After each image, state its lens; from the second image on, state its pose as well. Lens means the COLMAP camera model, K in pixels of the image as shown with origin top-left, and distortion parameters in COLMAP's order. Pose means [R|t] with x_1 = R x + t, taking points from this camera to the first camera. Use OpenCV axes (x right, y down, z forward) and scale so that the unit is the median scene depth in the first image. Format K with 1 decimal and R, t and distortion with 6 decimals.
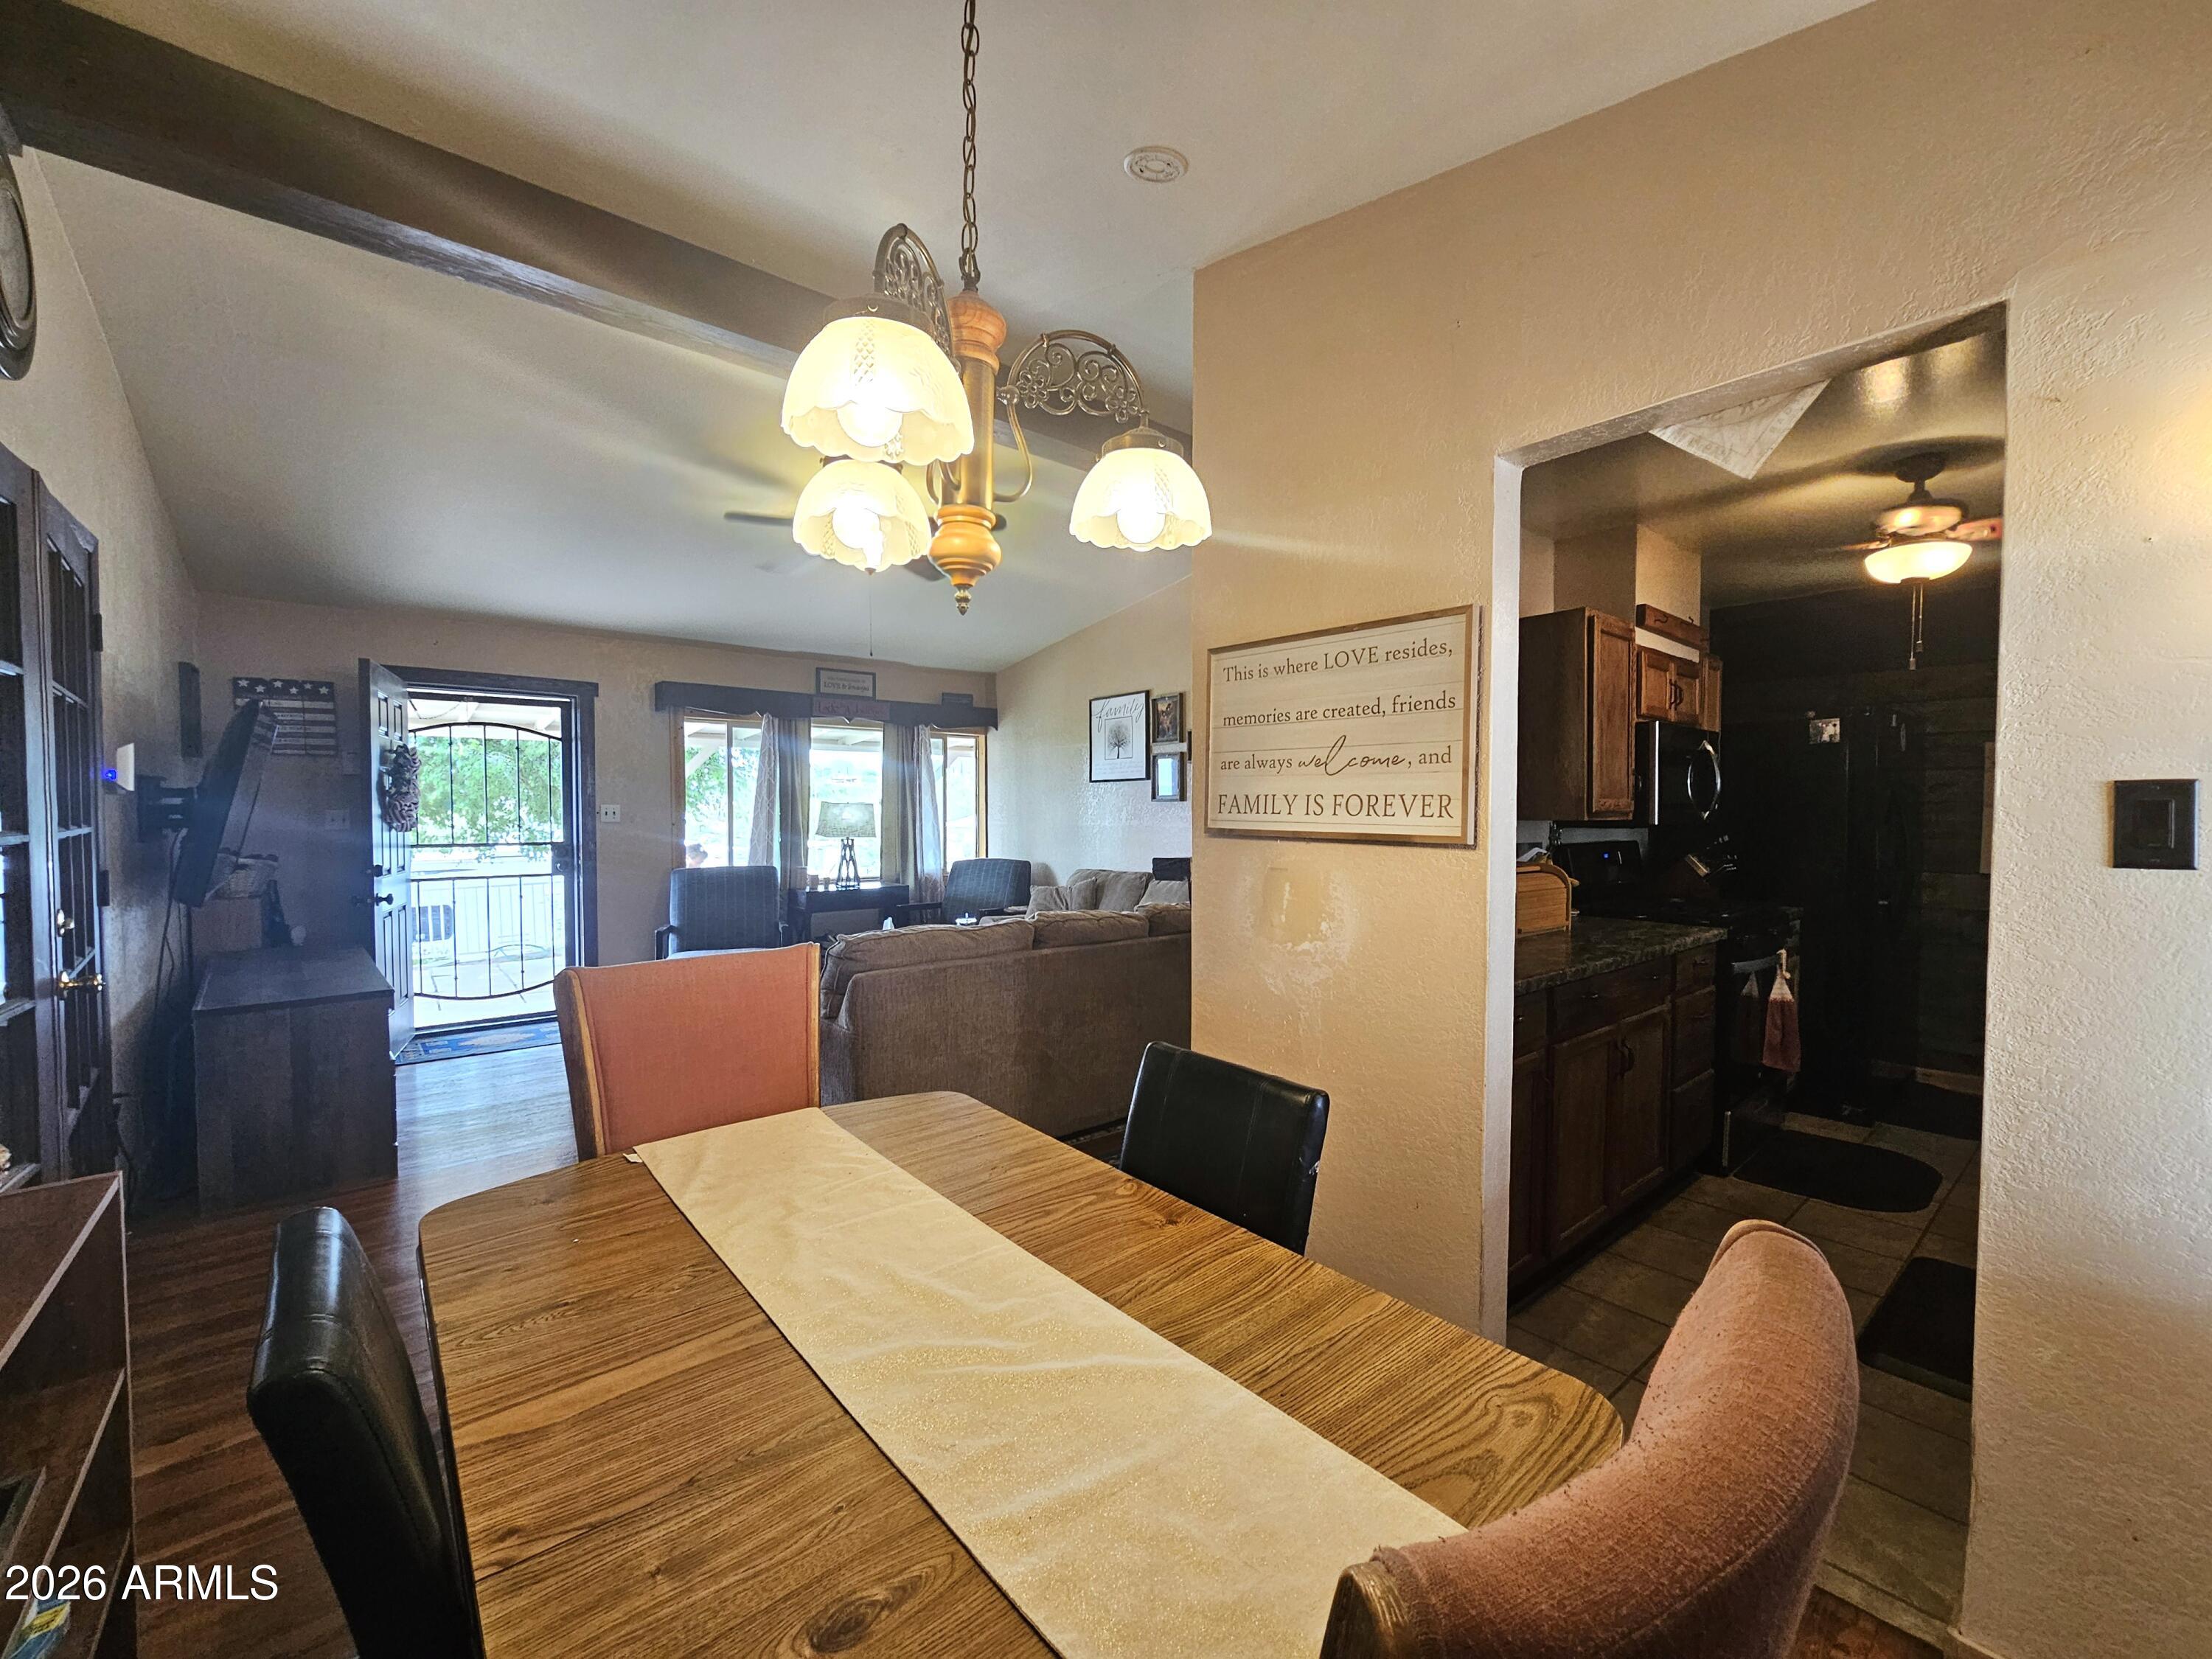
lens RADIAL K [[905.8, 0, 1088.6], [0, 905.8, 828.1], [0, 0, 1]] dist [0.002367, 0.000033]
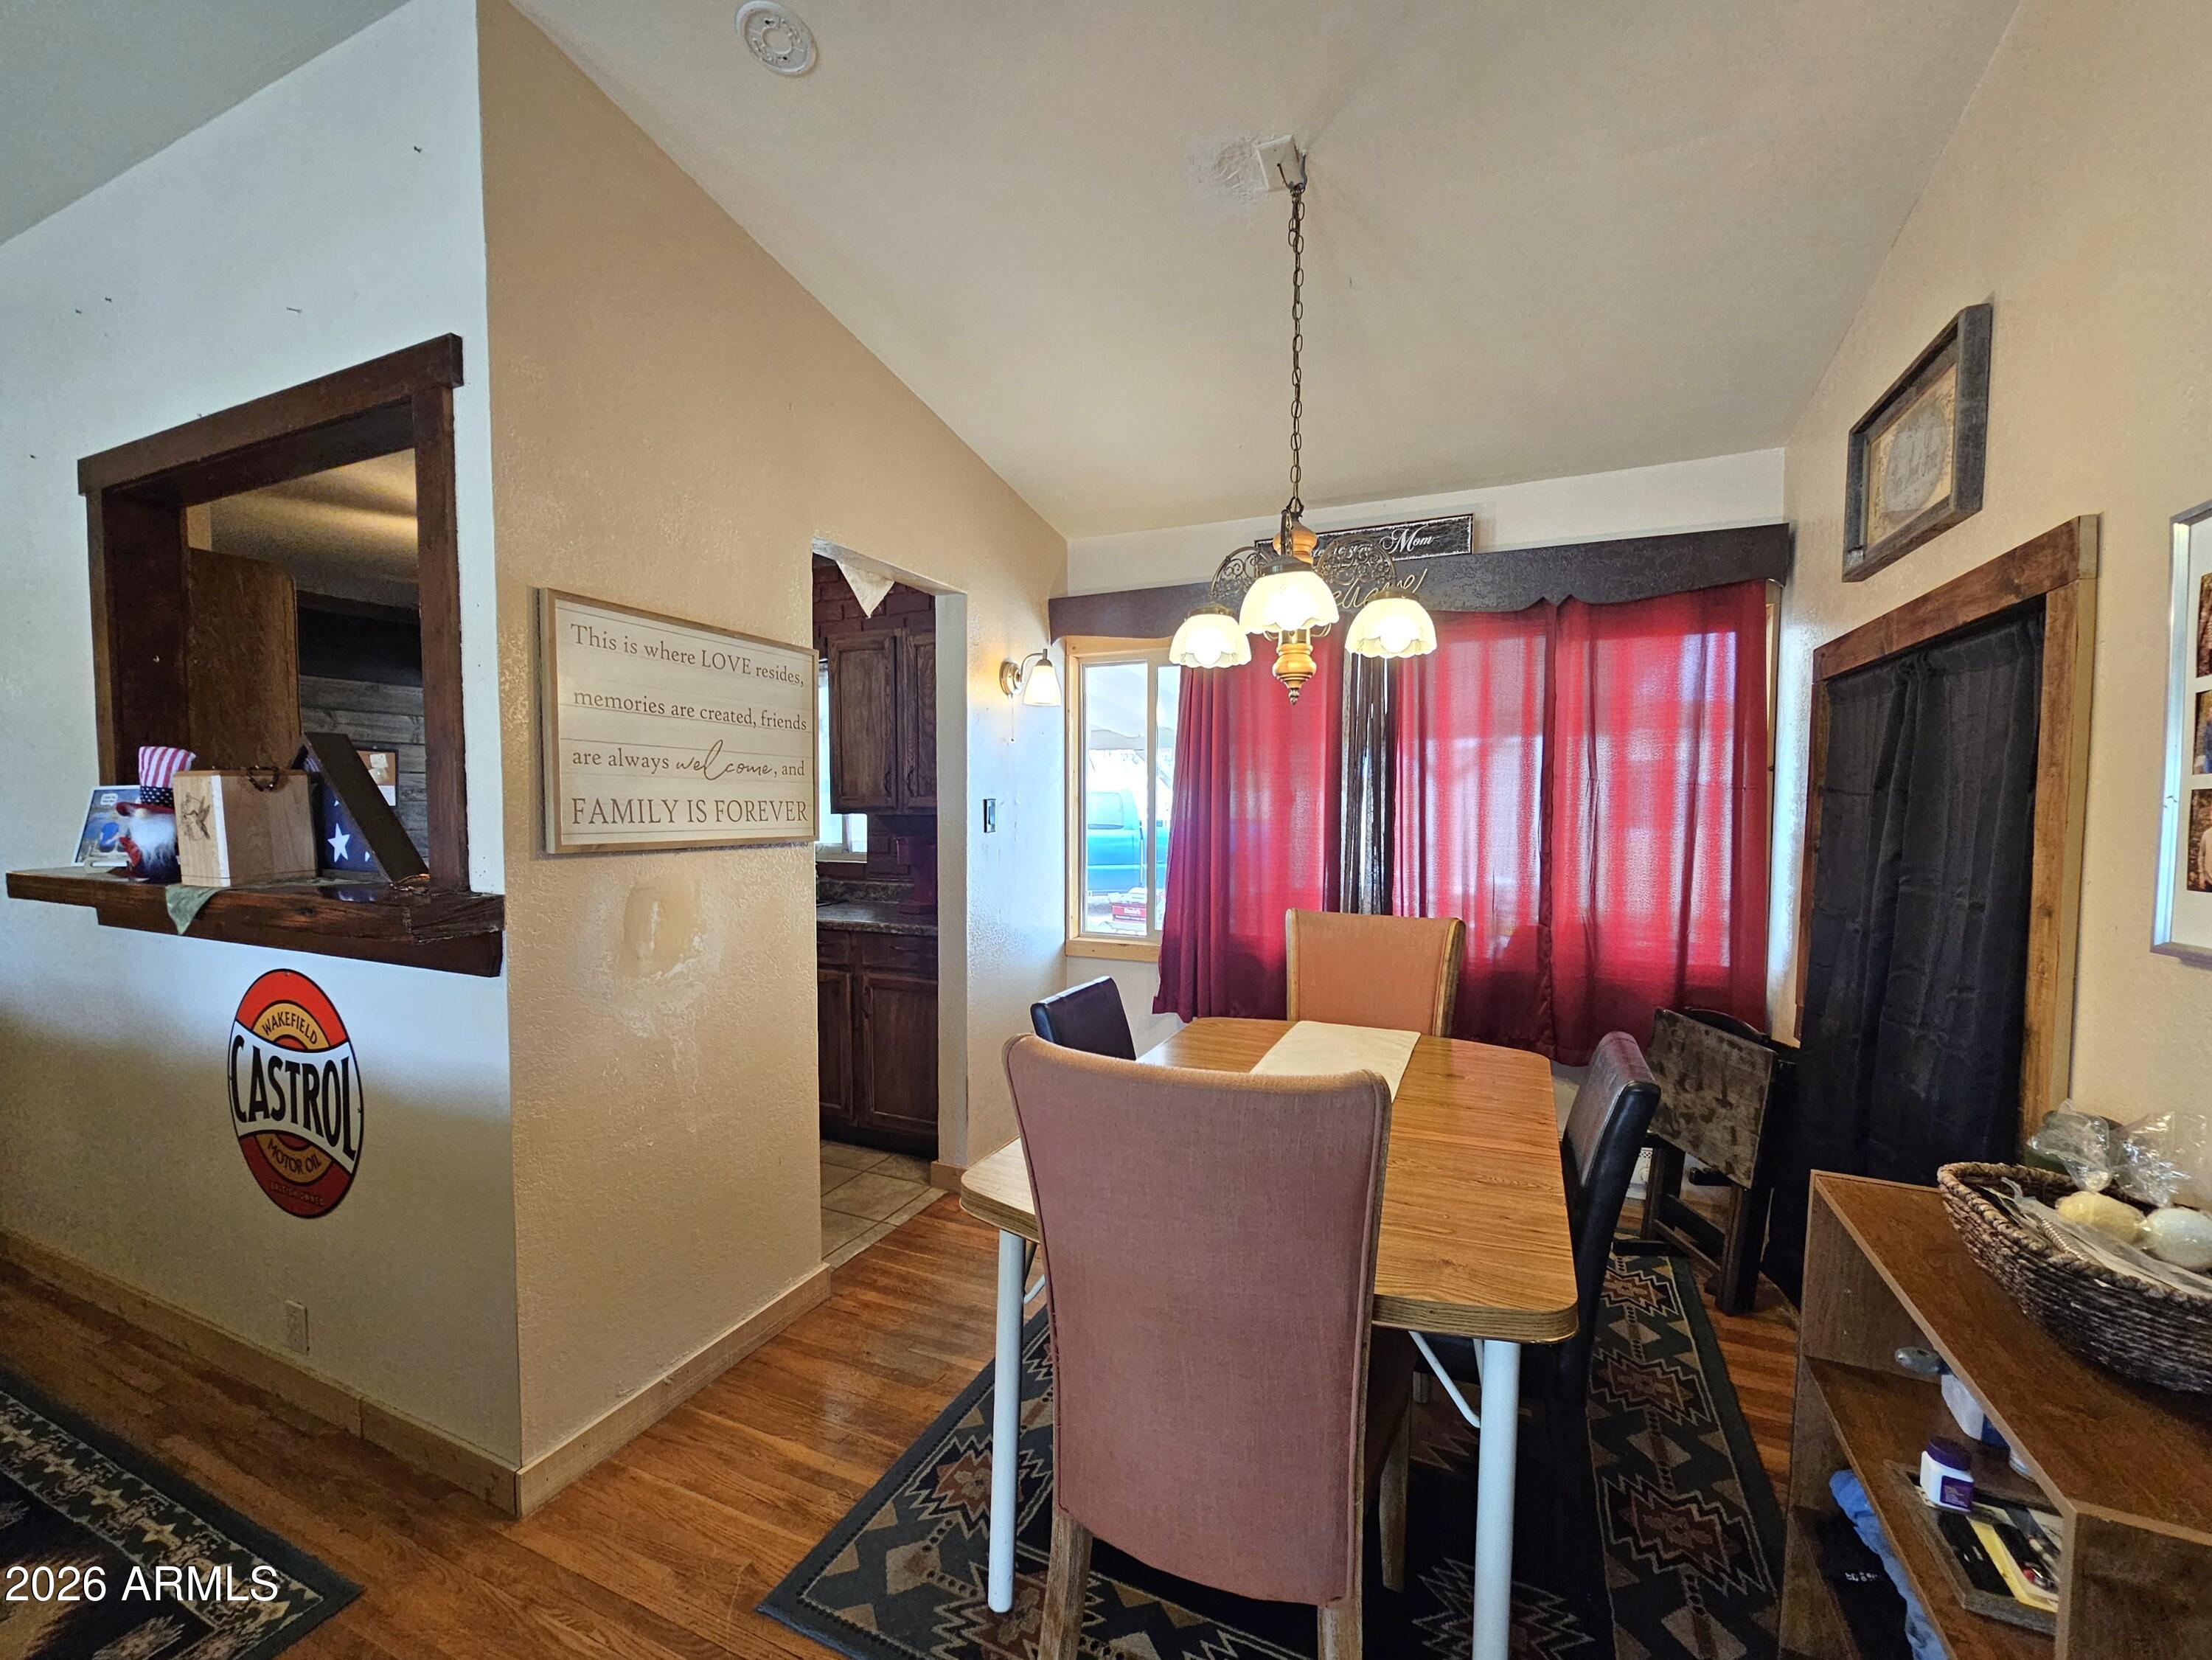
lens RADIAL K [[905.9, 0, 1096.6], [0, 905.9, 841.2], [0, 0, 1]] dist [0.002367, 0.000033]
pose [[-0.433476, -0.038388, 0.900347, -0.747918], [0.022480, 0.998321, 0.053388, -0.034596], [-0.900885, 0.043383, -0.431885, 1.017371]]
